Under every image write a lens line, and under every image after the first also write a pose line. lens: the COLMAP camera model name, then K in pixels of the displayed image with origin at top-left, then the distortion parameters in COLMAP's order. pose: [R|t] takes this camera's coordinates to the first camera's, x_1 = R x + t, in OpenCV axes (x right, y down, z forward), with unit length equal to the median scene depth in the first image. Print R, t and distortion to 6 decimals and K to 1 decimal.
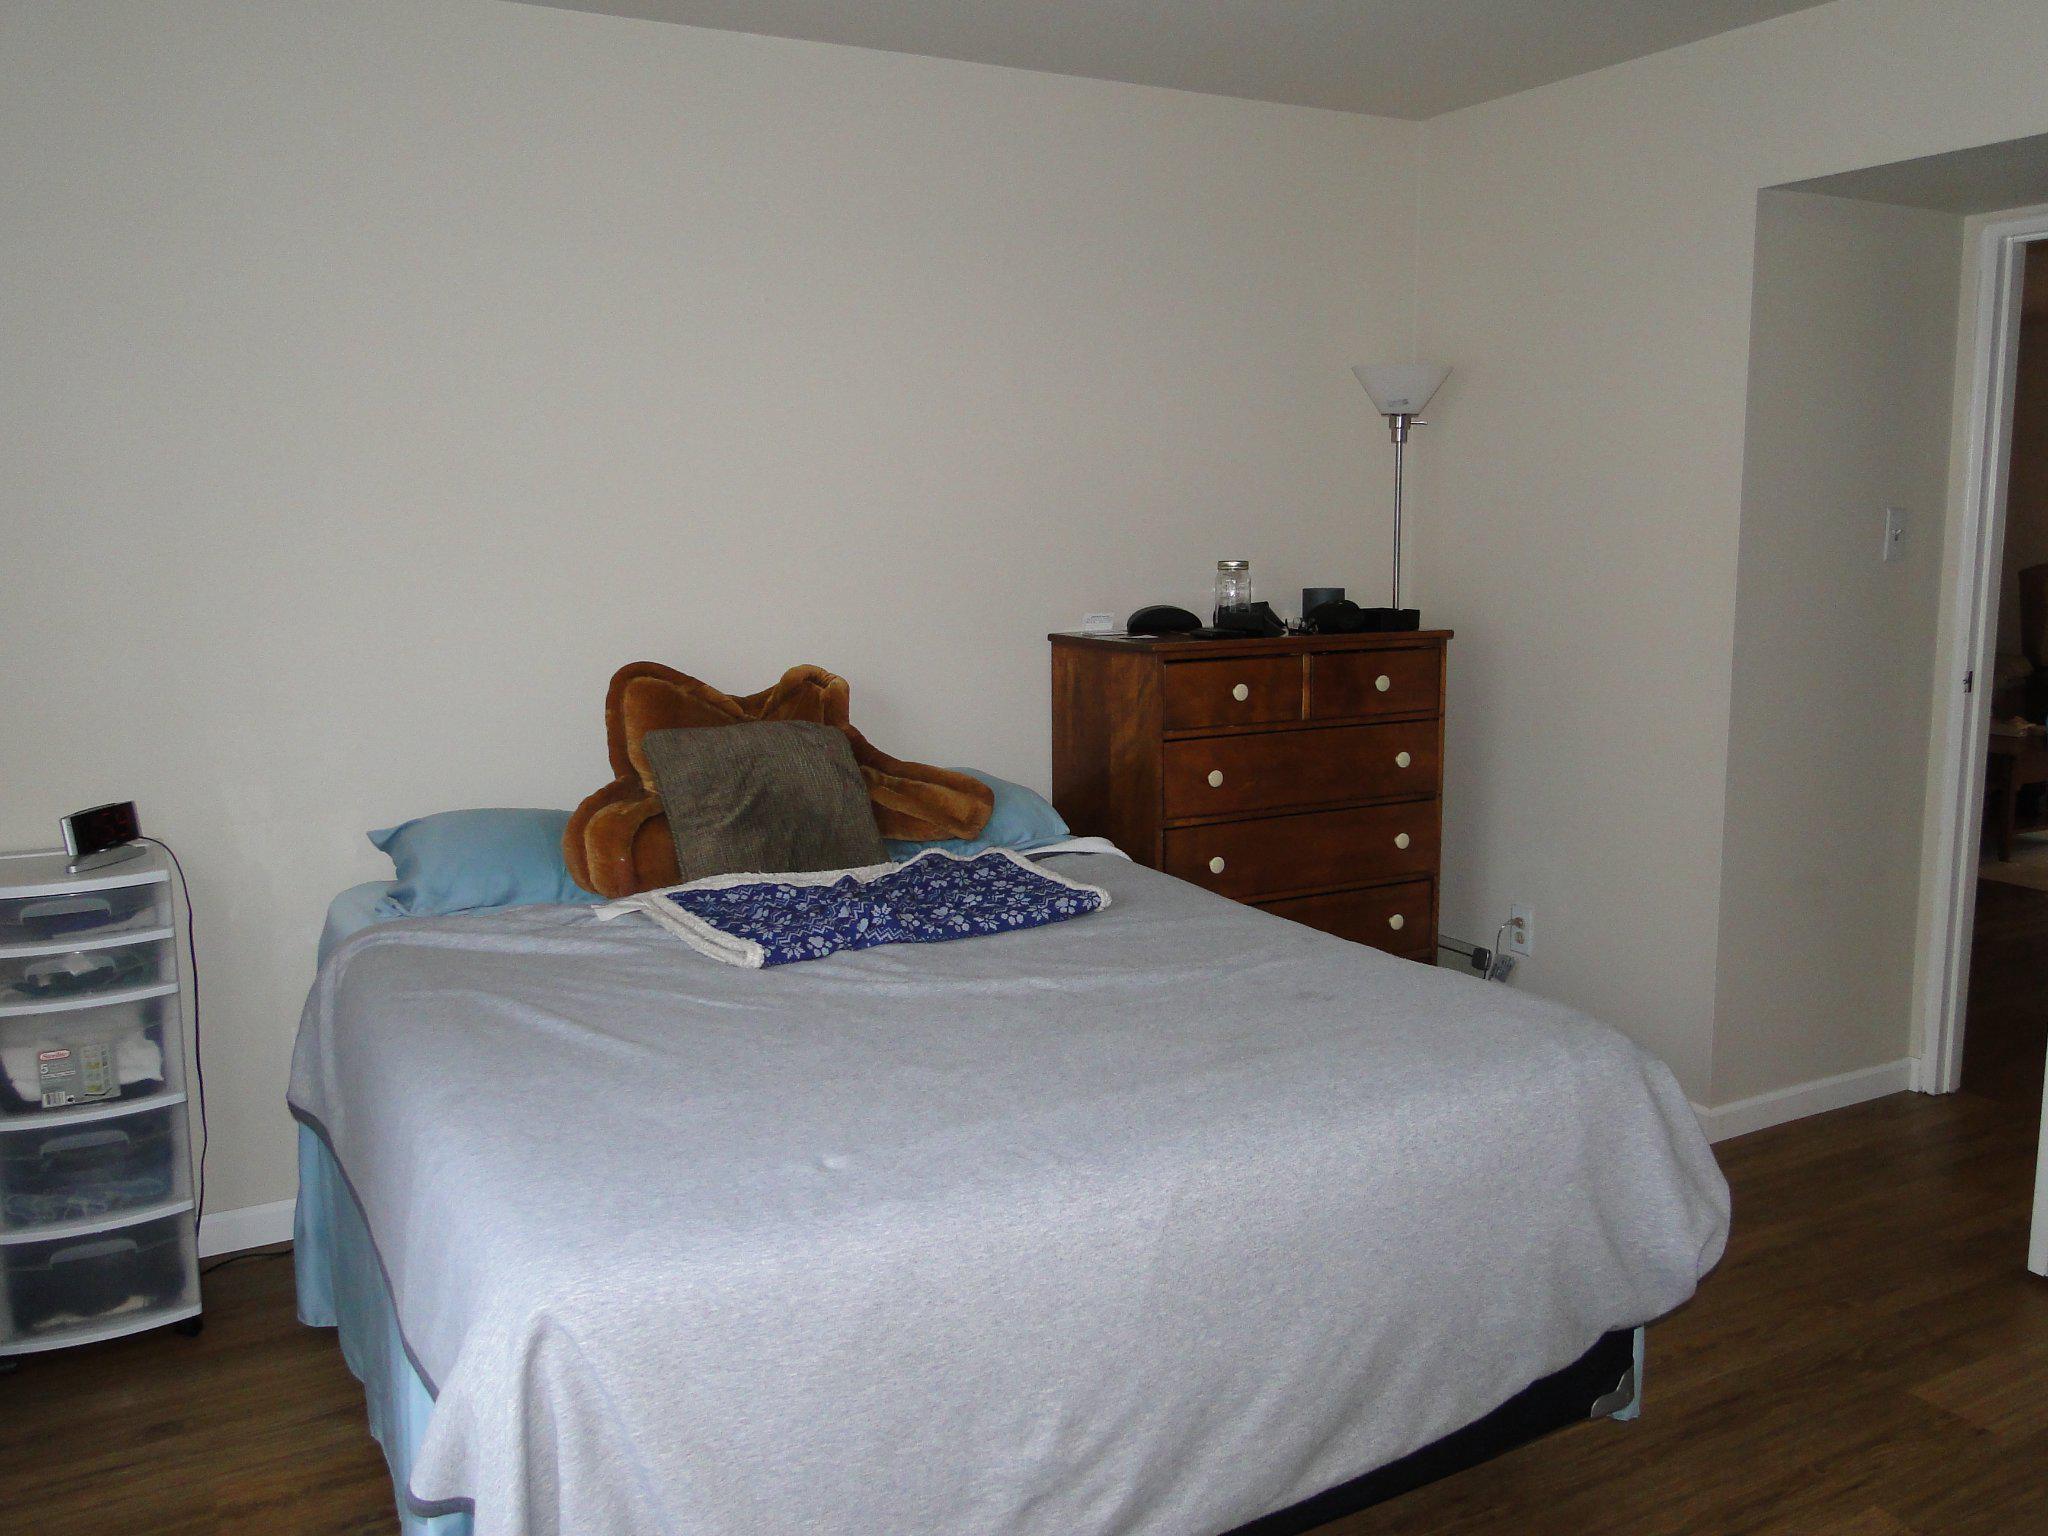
lens RADIAL K [[1698.8, 0, 1027.4], [0, 1698.8, 775.0], [0, 0, 1]] dist [0.015085, -0.028828]
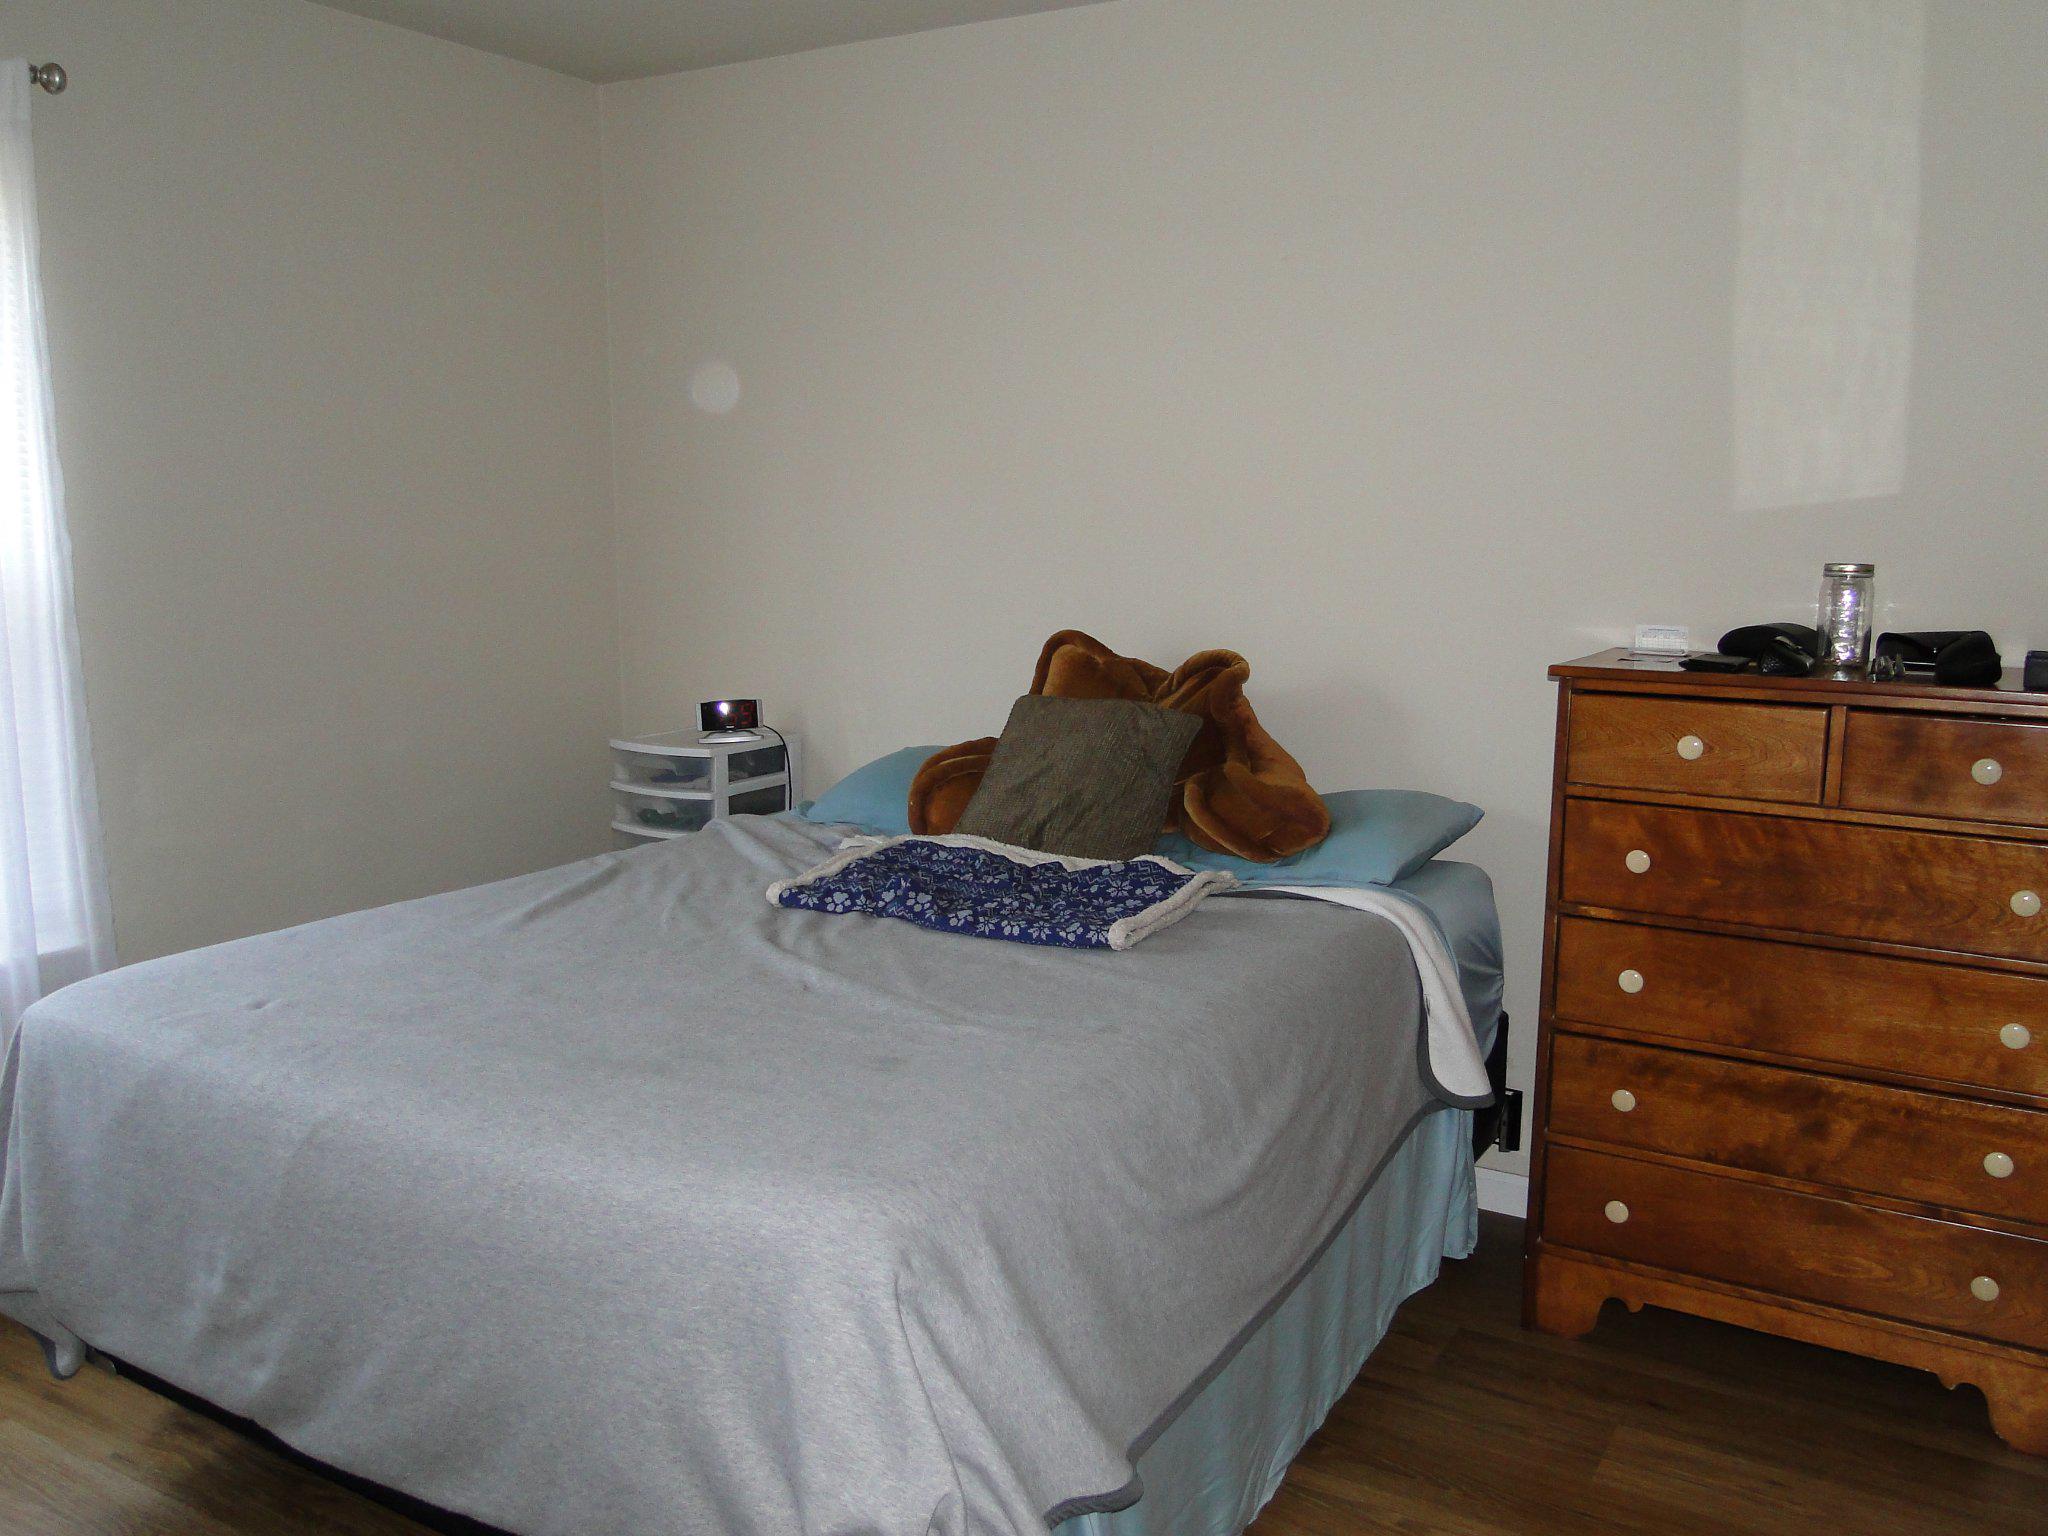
lens RADIAL K [[1698.8, 0, 1025.2], [0, 1698.8, 758.2], [0, 0, 1]] dist [0.015085, -0.028828]
pose [[0.502487, 0.141675, -0.852898, 0.760159], [-0.142380, 0.986574, 0.079997, -0.079805], [0.852781, 0.081238, 0.515912, 0.526675]]
